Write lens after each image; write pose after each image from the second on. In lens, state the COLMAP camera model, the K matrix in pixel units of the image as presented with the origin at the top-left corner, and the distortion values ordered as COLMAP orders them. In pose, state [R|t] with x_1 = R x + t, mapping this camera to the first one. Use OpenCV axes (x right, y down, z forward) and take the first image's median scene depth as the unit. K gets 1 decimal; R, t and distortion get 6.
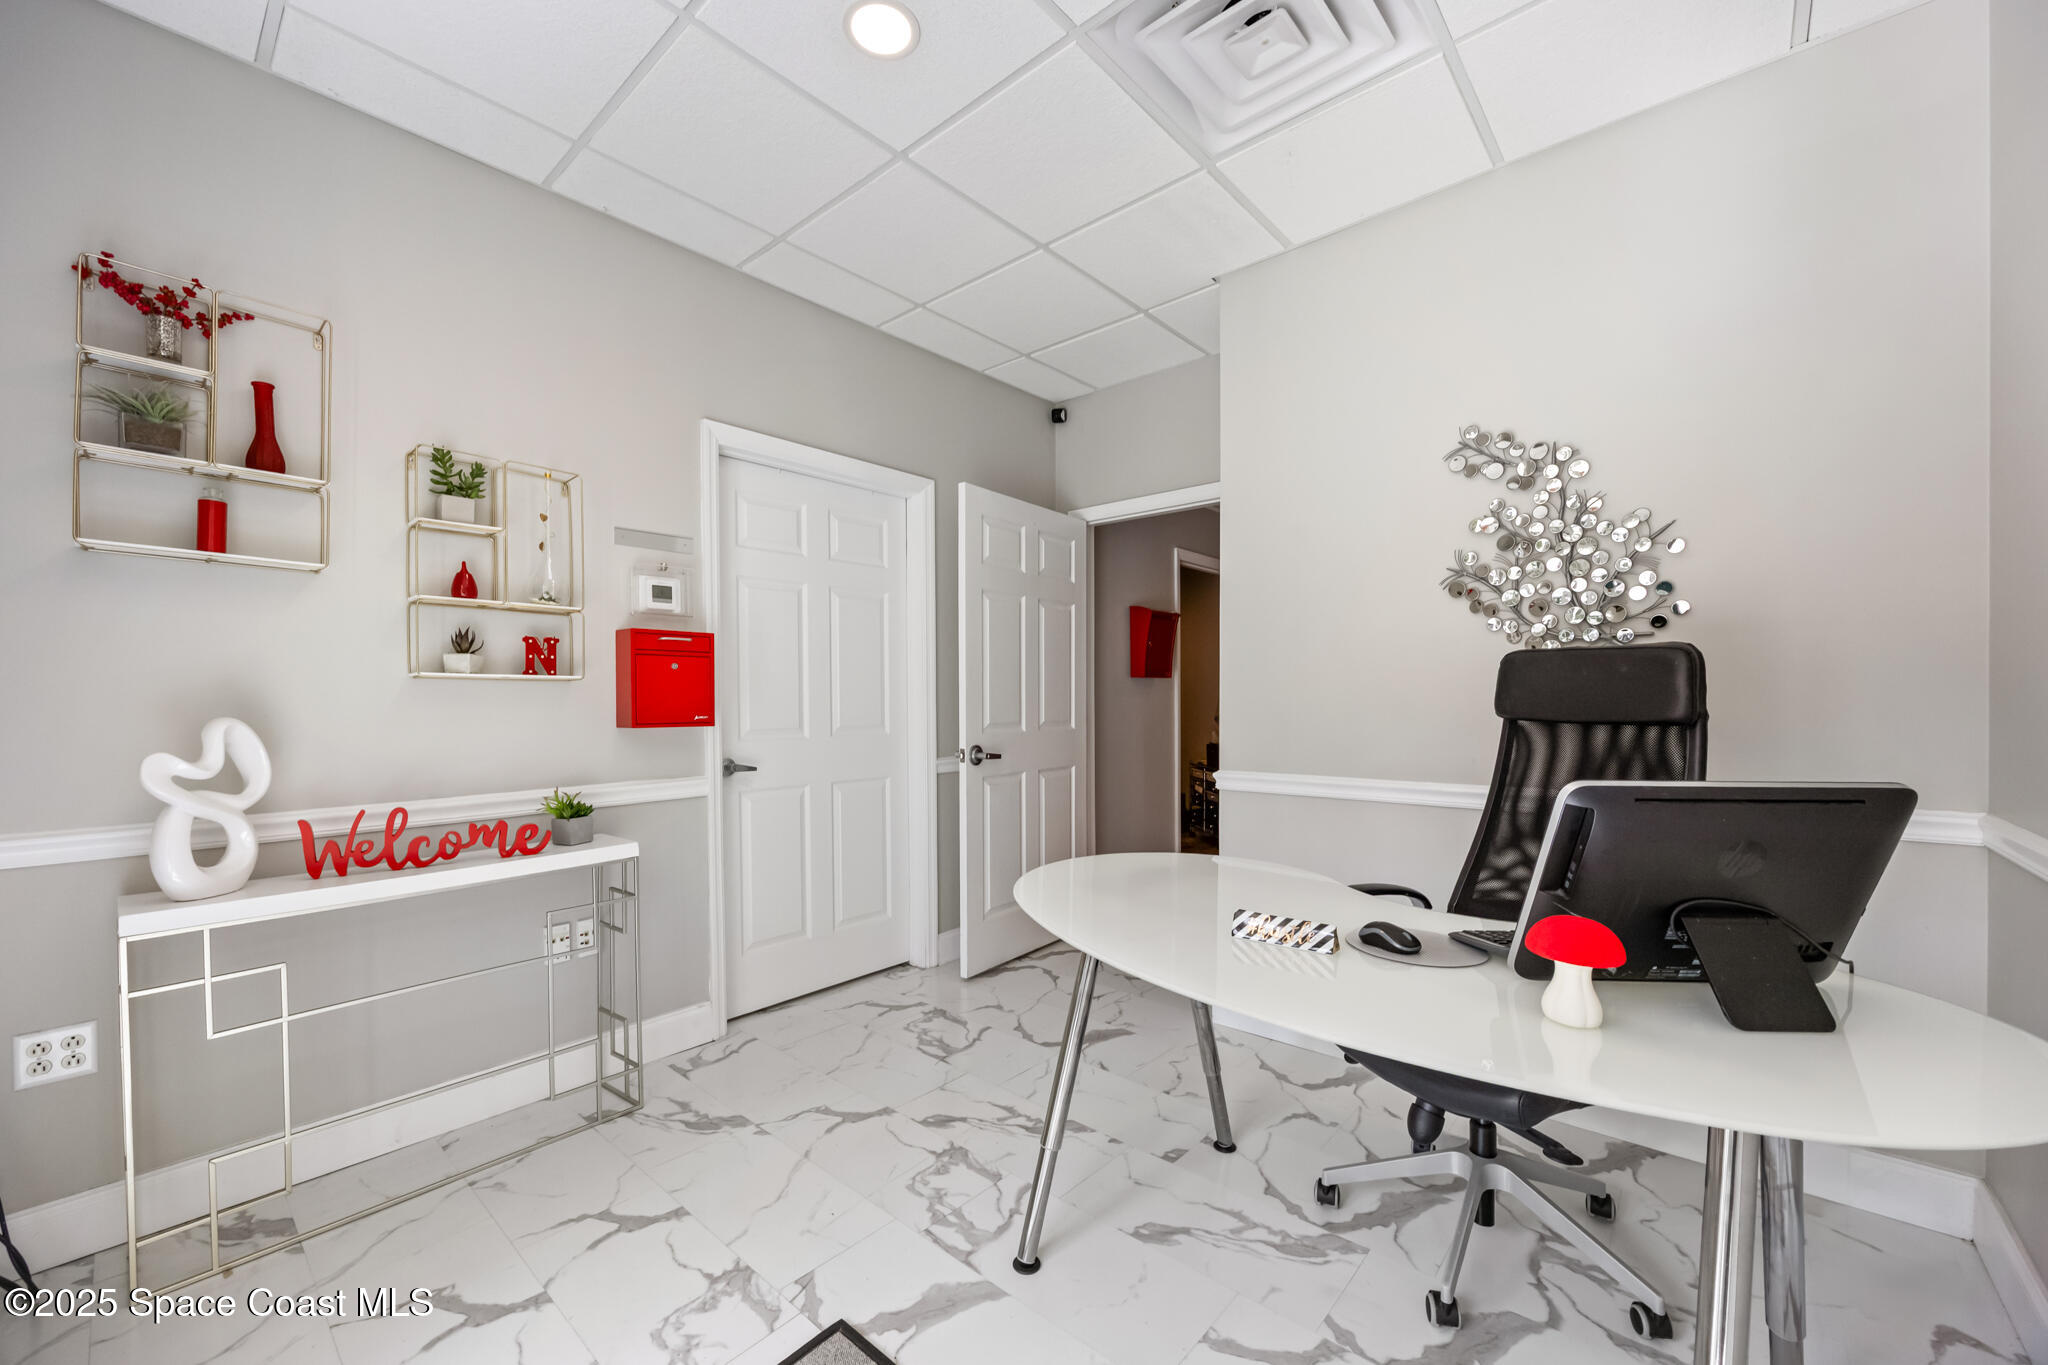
lens RADIAL K [[773.2, 0, 1026.8], [0, 773.2, 696.9], [0, 0, 1]] dist [-0.000065, -0.000240]
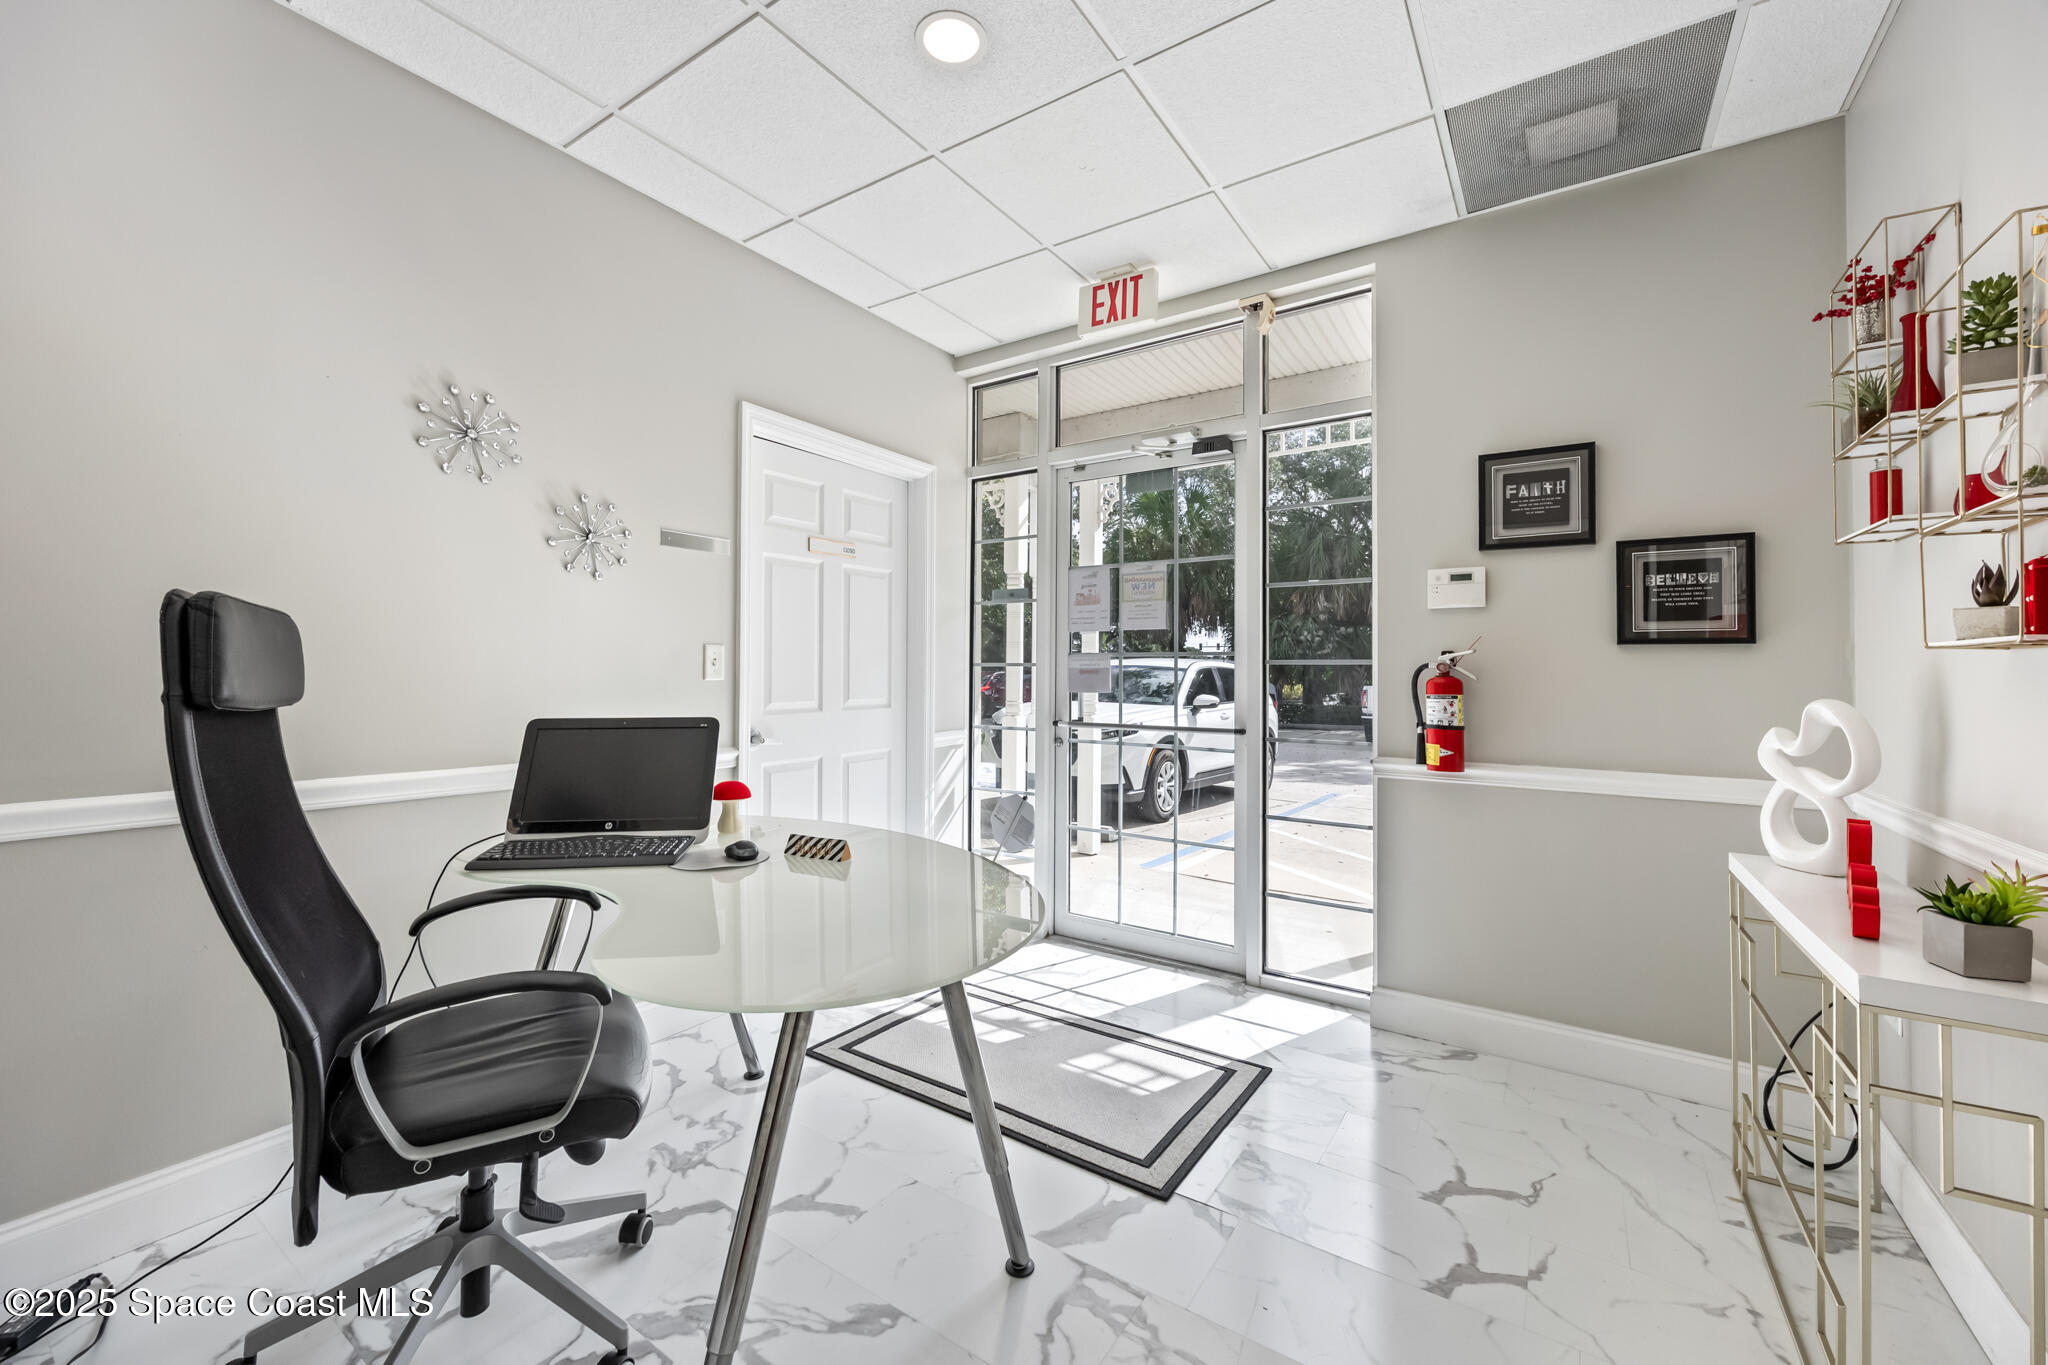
lens RADIAL K [[773.2, 0, 1022.6], [0, 773.2, 672.1], [0, 0, 1]] dist [-0.000065, -0.000240]
pose [[-0.991566, -0.004042, -0.129537, 0.117893], [-0.003037, 0.999964, -0.007954, 0.002392], [0.129564, -0.007494, -0.991543, 1.865787]]
